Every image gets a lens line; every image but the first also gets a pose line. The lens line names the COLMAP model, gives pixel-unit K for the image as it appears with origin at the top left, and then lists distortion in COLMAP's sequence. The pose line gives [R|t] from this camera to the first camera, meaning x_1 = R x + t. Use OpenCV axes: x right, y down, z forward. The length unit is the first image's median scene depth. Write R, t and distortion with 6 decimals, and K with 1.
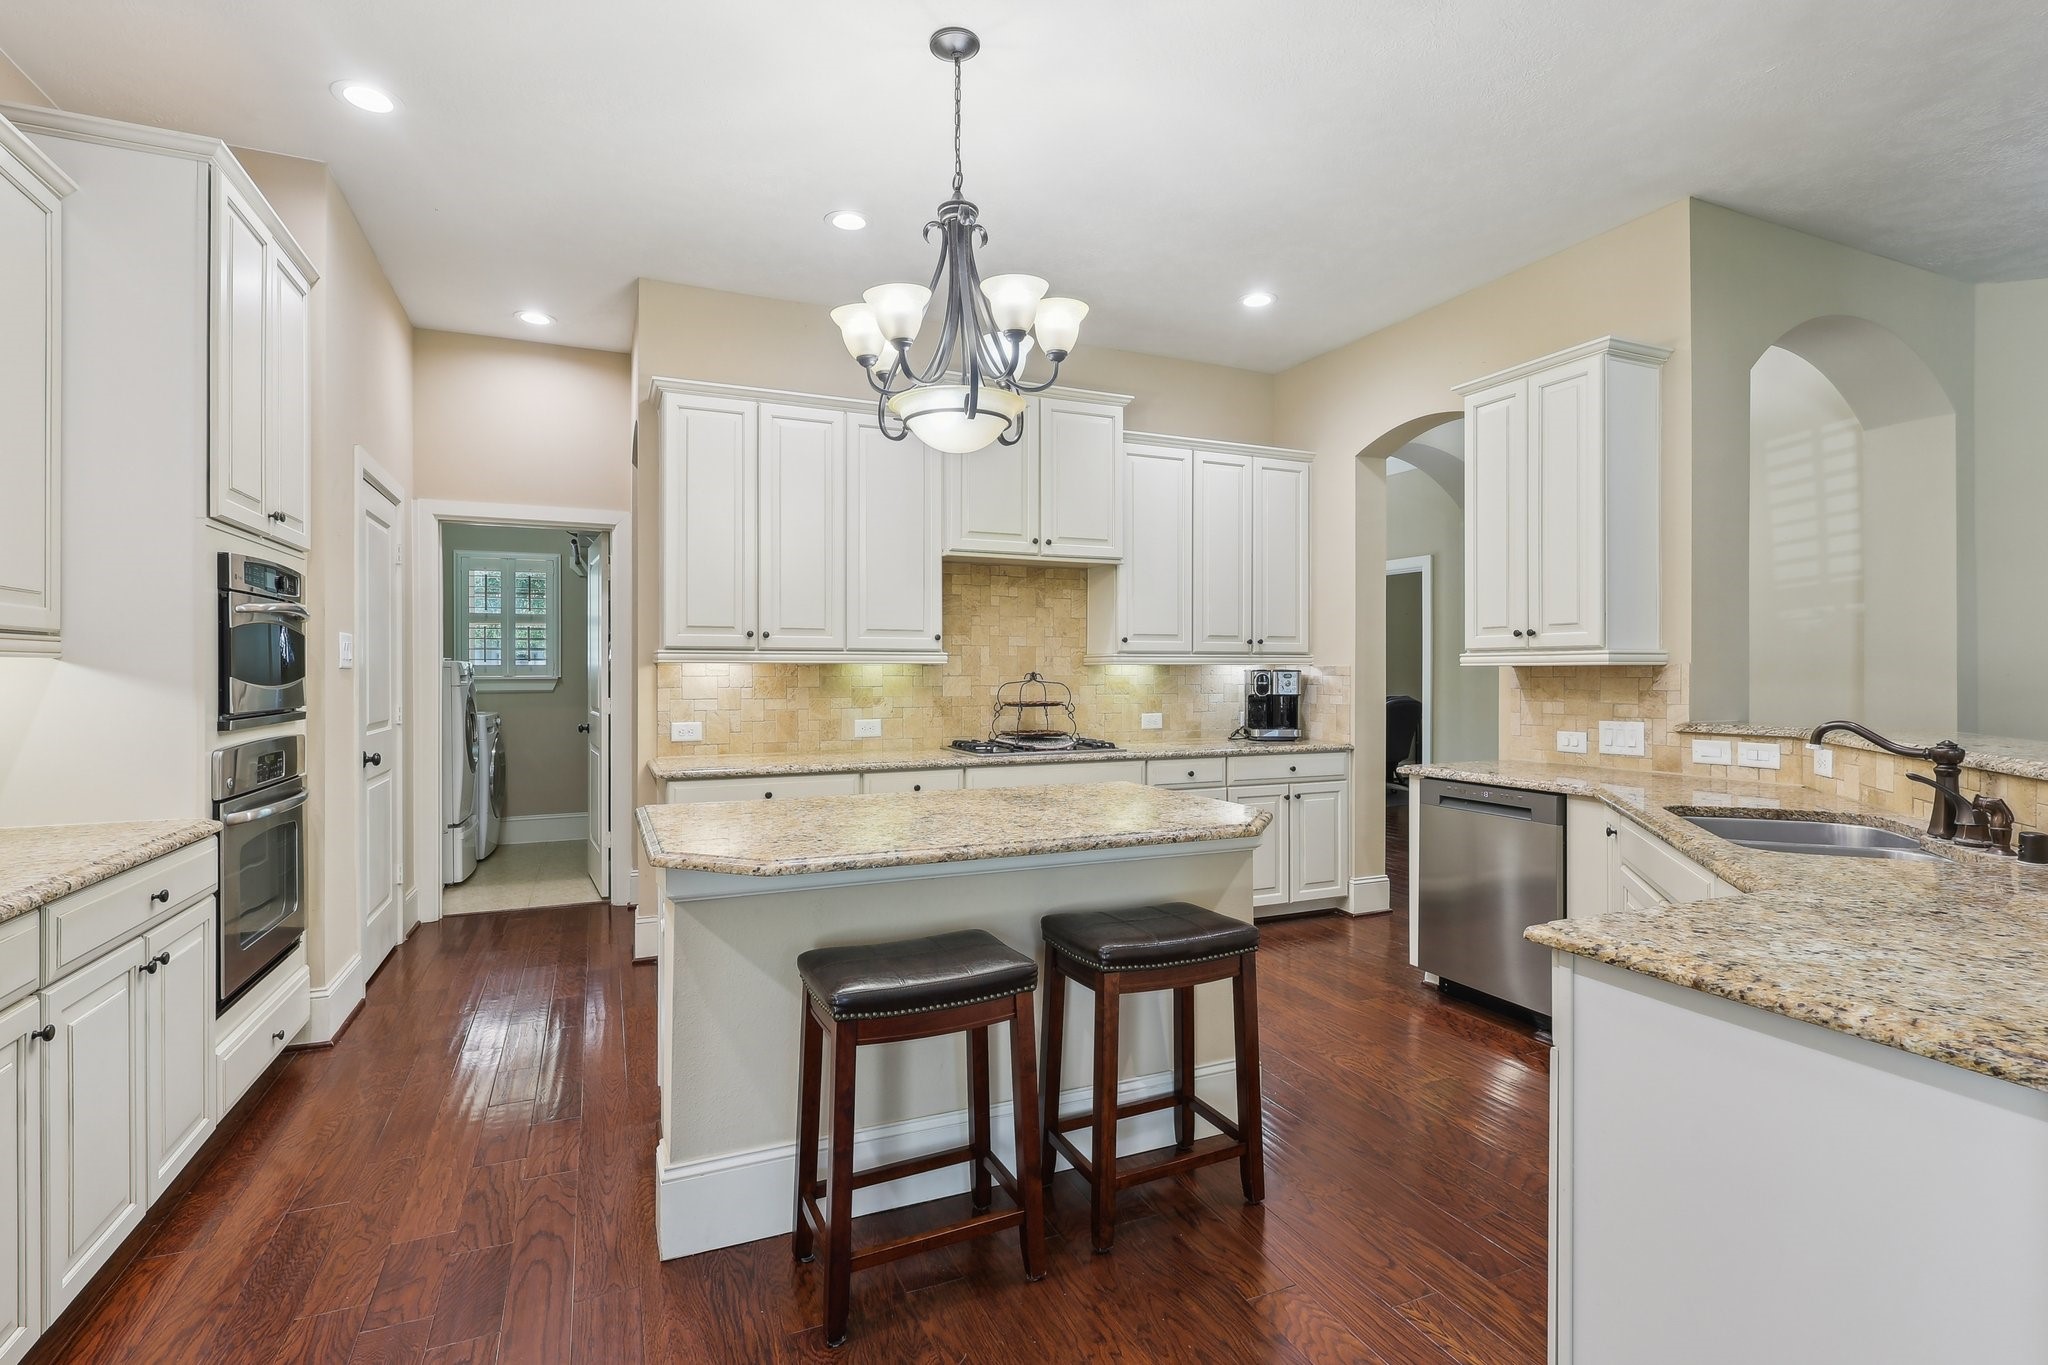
lens RADIAL K [[965.9, 0, 1021.1], [0, 965.9, 673.0], [0, 0, 1]] dist [0.001903, 0.000275]
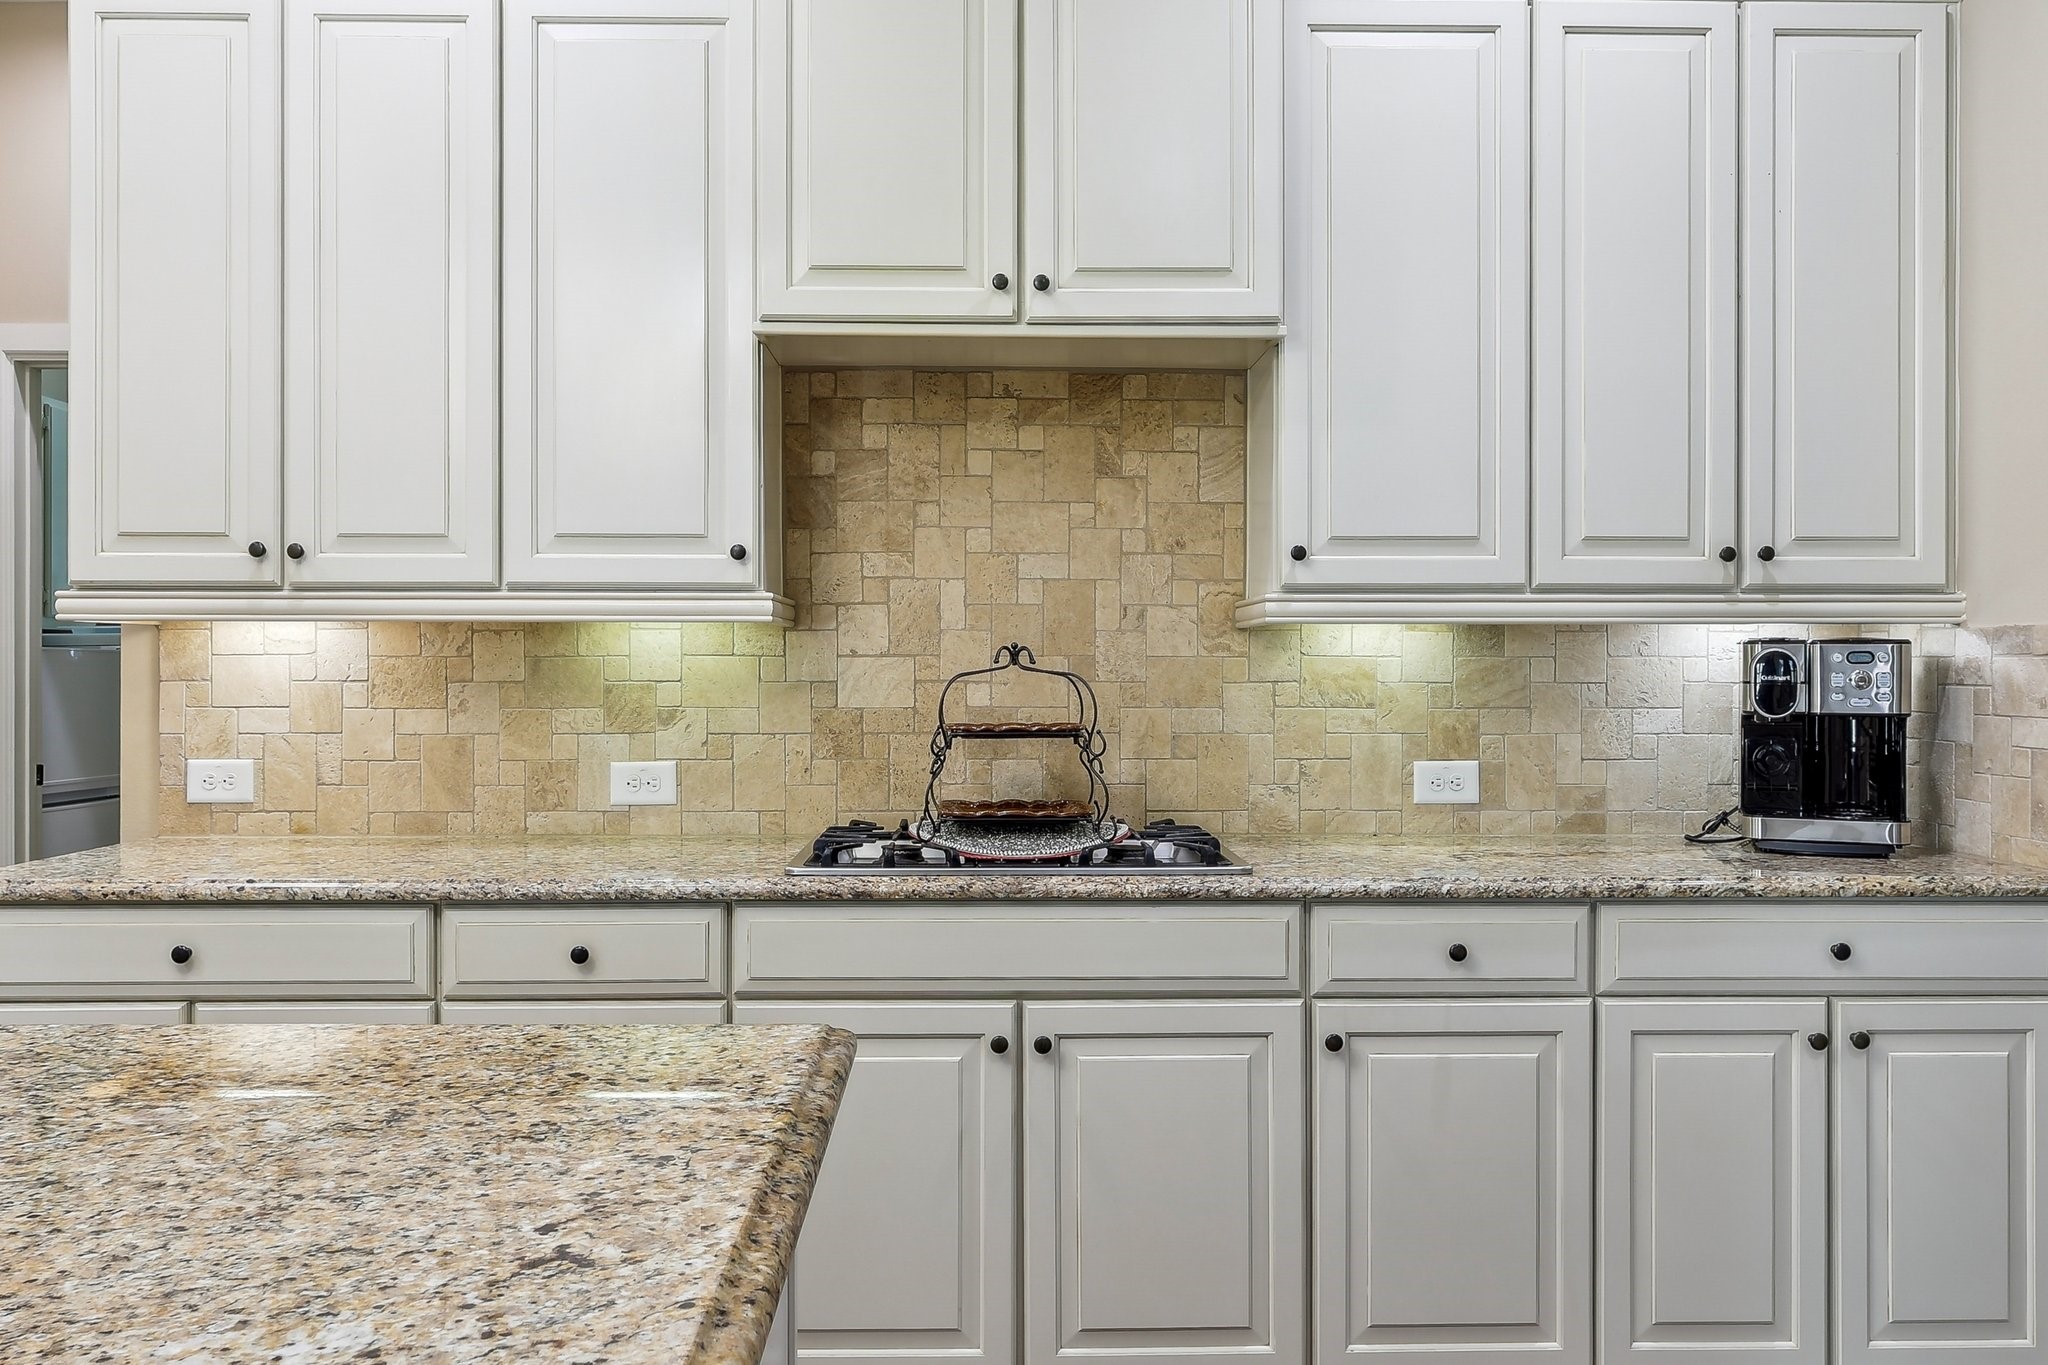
lens RADIAL K [[1550.6, 0, 1018.4], [0, 1550.6, 667.1], [0, 0, 1]] dist [-0.002353, -0.000984]
pose [[0.922497, 0.000905, -0.386002, 0.245187], [-0.002064, 0.999995, -0.002587, 0.009581], [0.385998, 0.003184, 0.922494, 0.464279]]
